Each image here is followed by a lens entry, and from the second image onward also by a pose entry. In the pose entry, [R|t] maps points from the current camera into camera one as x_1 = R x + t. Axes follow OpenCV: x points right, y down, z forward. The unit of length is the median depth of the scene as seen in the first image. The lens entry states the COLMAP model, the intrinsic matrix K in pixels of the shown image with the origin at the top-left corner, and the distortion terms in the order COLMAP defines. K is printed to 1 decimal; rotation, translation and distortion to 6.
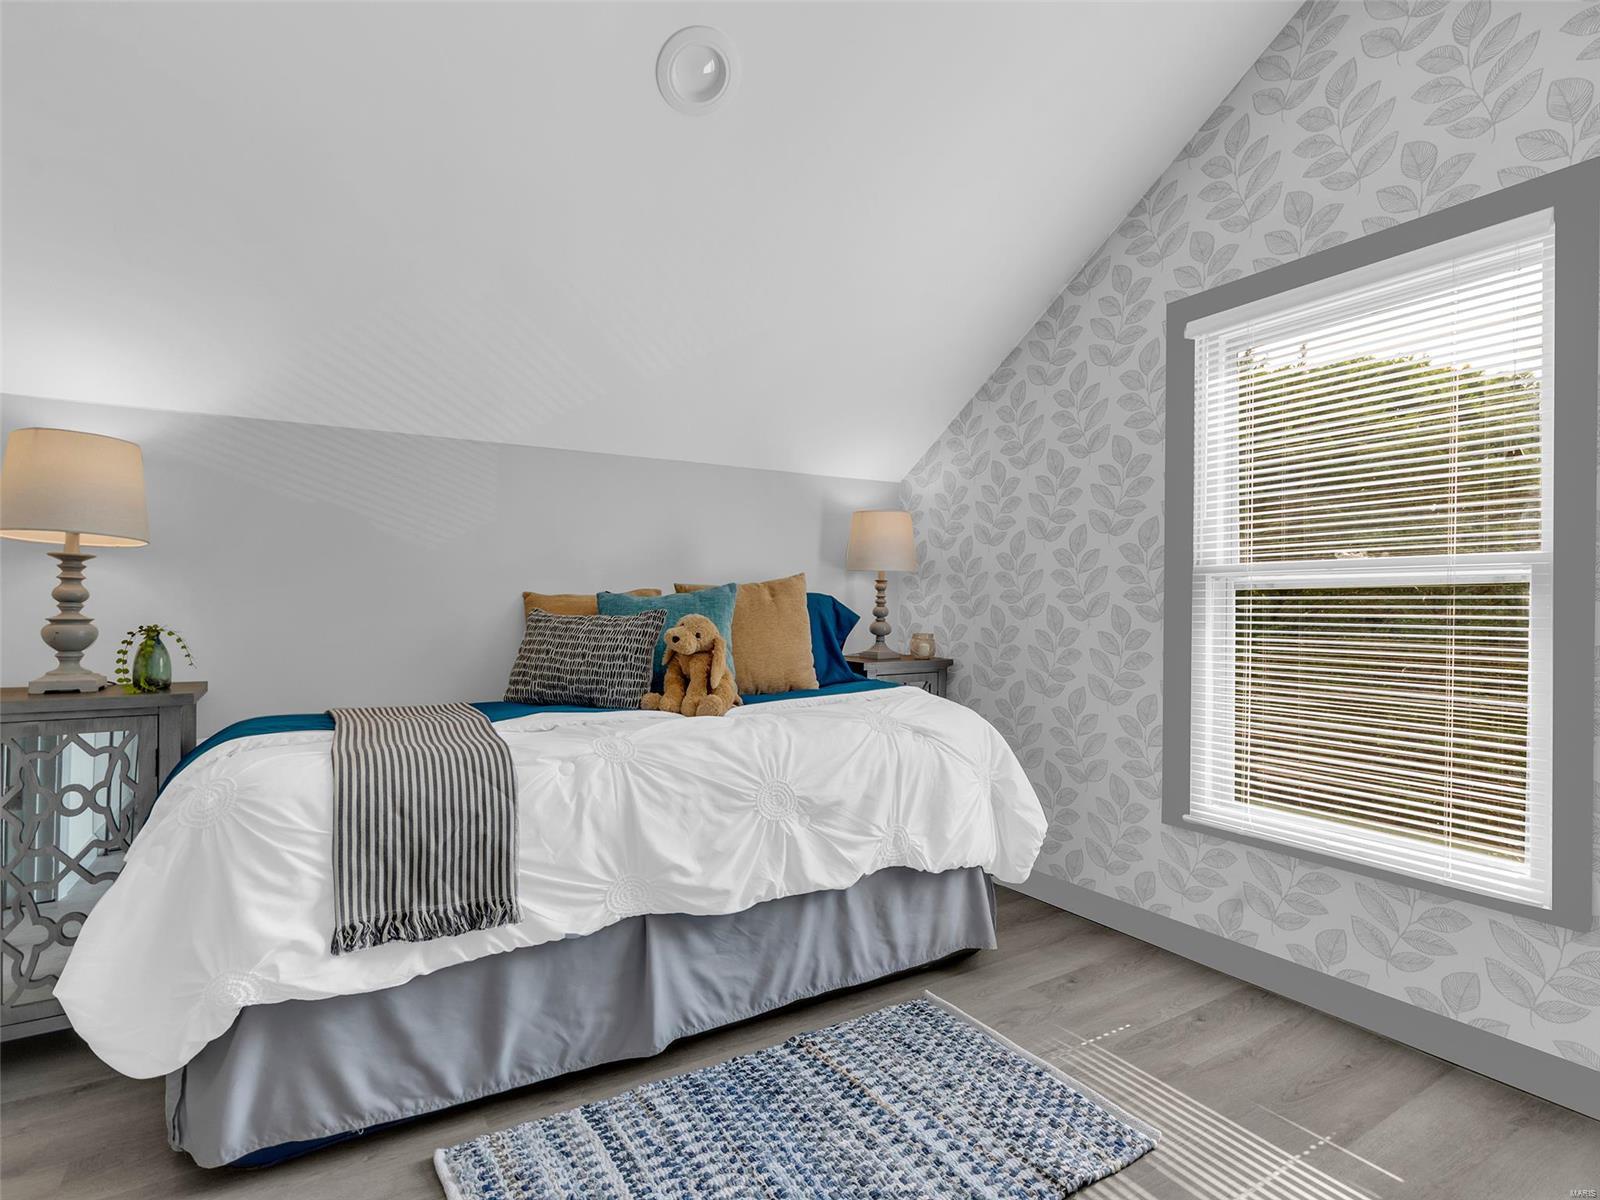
lens RADIAL K [[807.2, 0, 805.7], [0, 807.2, 601.2], [0, 0, 1]] dist [-0.006658, -0.000119]
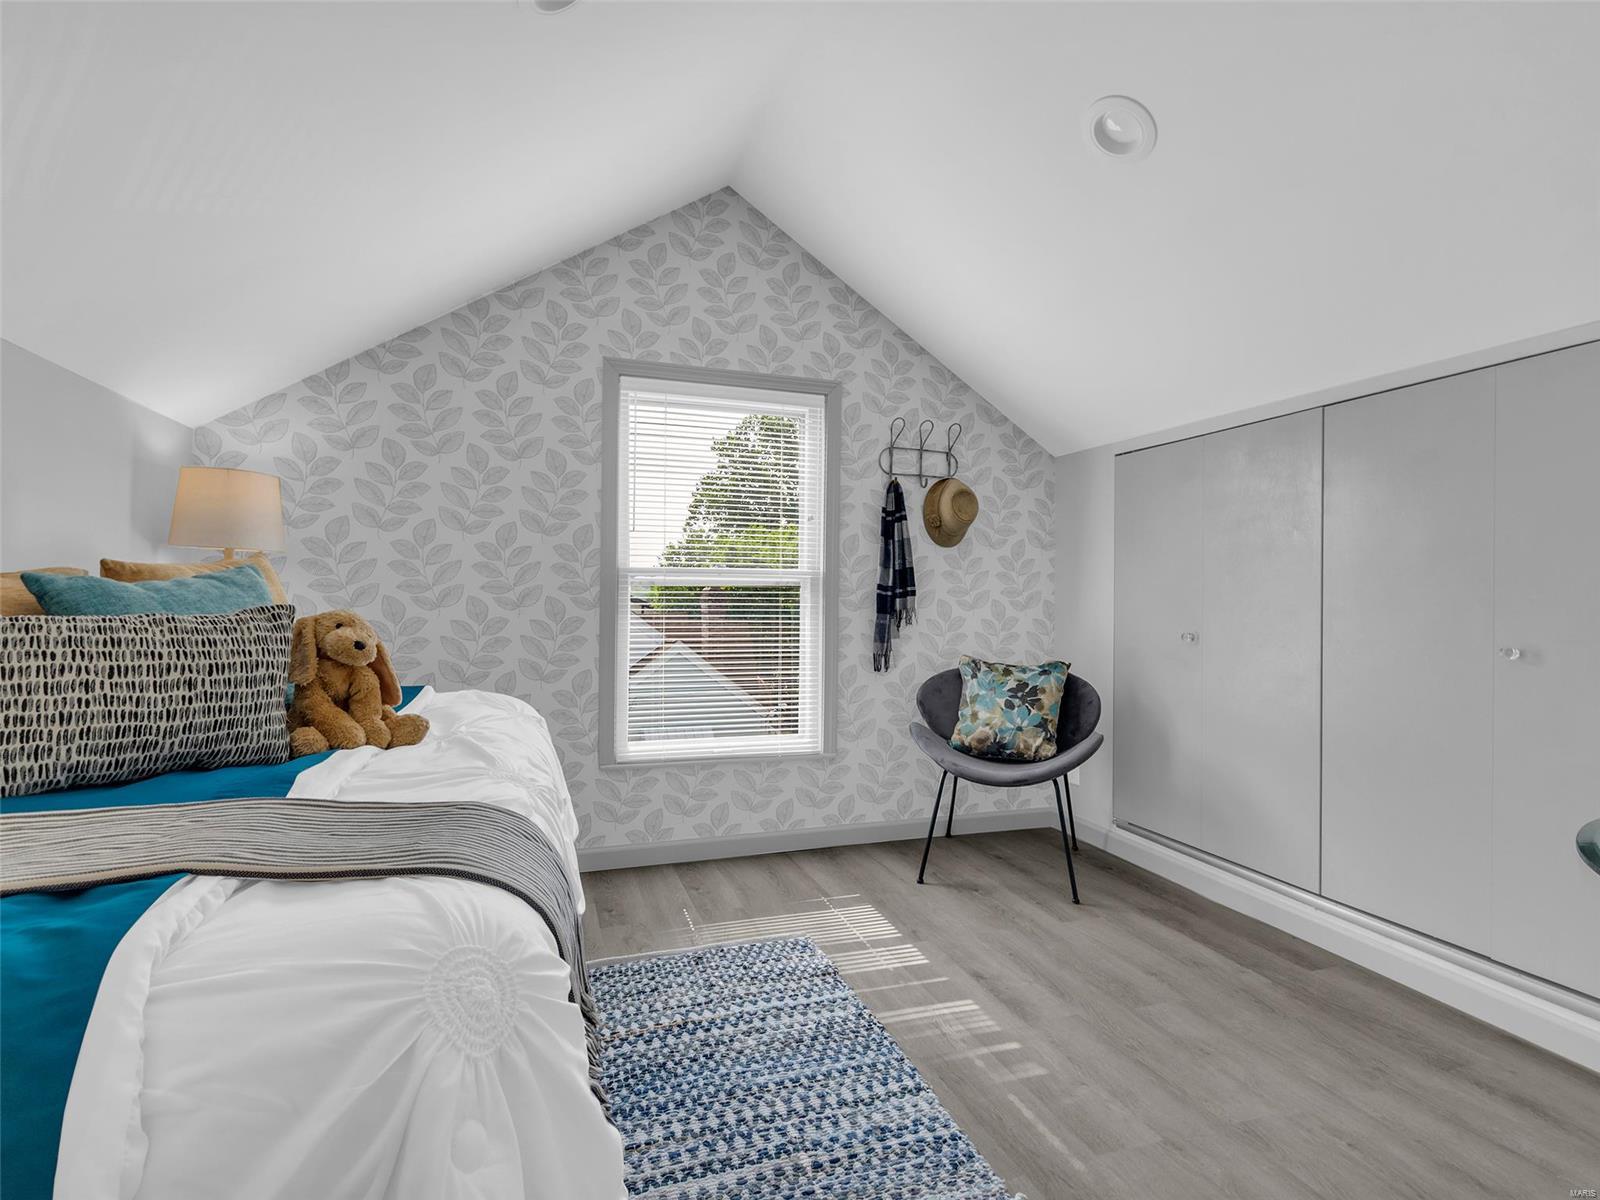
lens RADIAL K [[807.2, 0, 807.0], [0, 807.2, 597.9], [0, 0, 1]] dist [-0.006658, -0.000119]
pose [[0.221496, -0.001200, 0.975160, -0.765402], [-0.013048, 0.999906, 0.004195, -0.002851], [-0.975074, -0.013653, 0.221460, 0.449677]]
